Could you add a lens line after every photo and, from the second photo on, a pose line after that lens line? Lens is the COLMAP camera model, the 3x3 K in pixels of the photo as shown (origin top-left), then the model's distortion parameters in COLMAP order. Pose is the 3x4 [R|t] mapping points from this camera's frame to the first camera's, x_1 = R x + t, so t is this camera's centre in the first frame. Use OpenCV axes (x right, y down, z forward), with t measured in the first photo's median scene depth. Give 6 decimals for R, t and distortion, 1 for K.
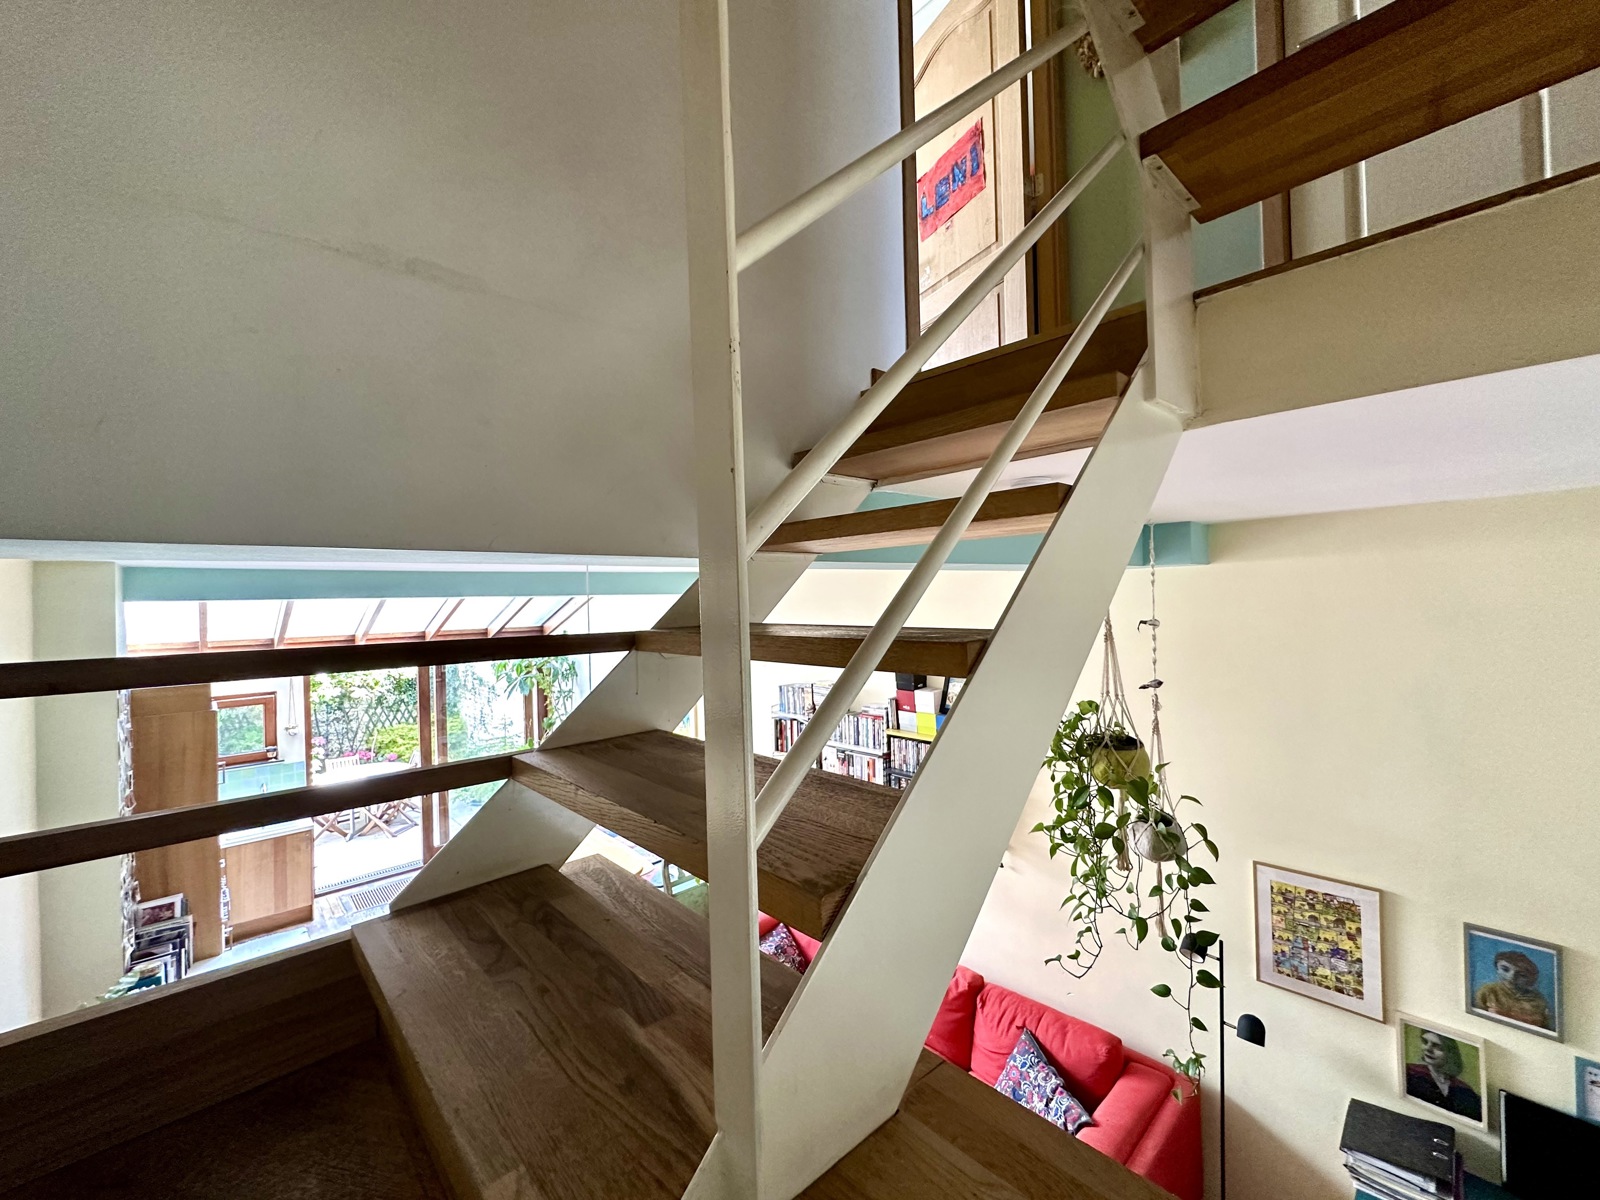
lens RADIAL K [[636.8, 0, 796.2], [0, 636.8, 598.9], [0, 0, 1]] dist [-0.002120, -0.000531]
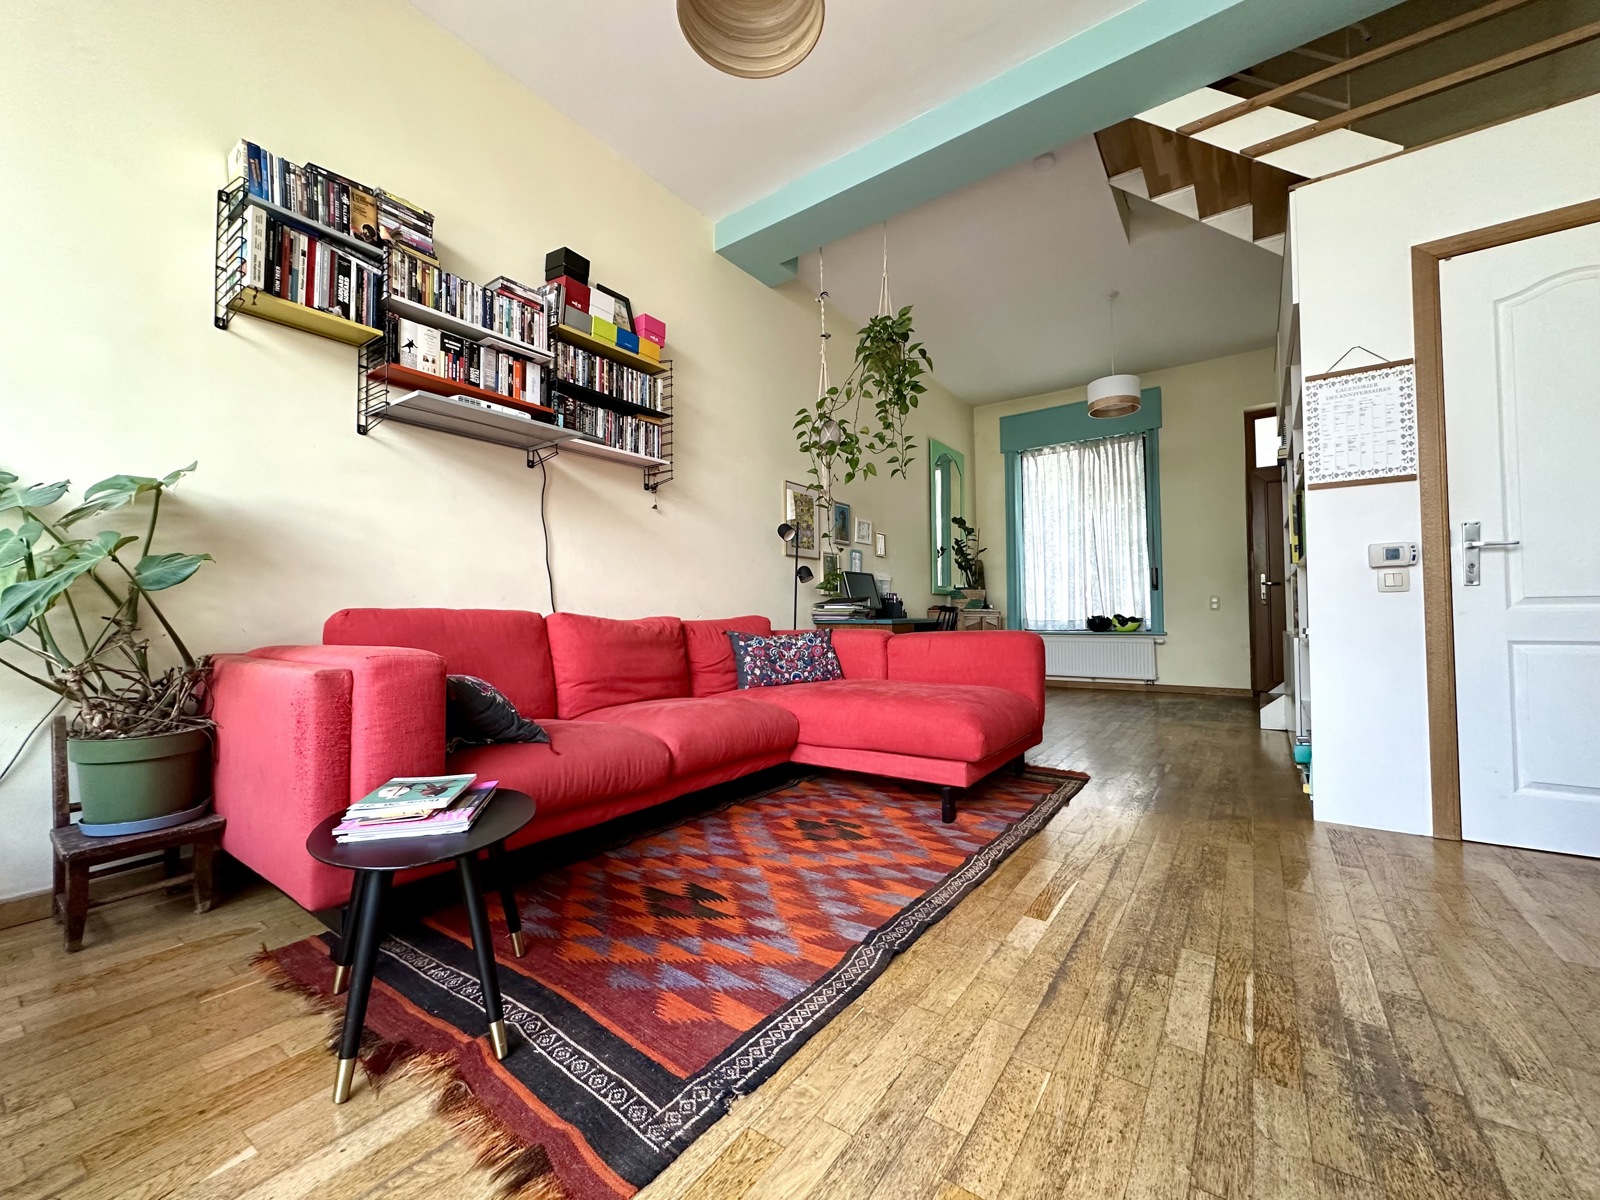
lens RADIAL K [[636.8, 0, 796.2], [0, 636.8, 598.9], [0, 0, 1]] dist [-0.002120, -0.000531]
pose [[-0.189623, 0.059645, 0.980044, -0.525136], [0.011576, 0.998220, -0.058511, 0.504055], [-0.981789, 0.000250, -0.189976, 0.800679]]
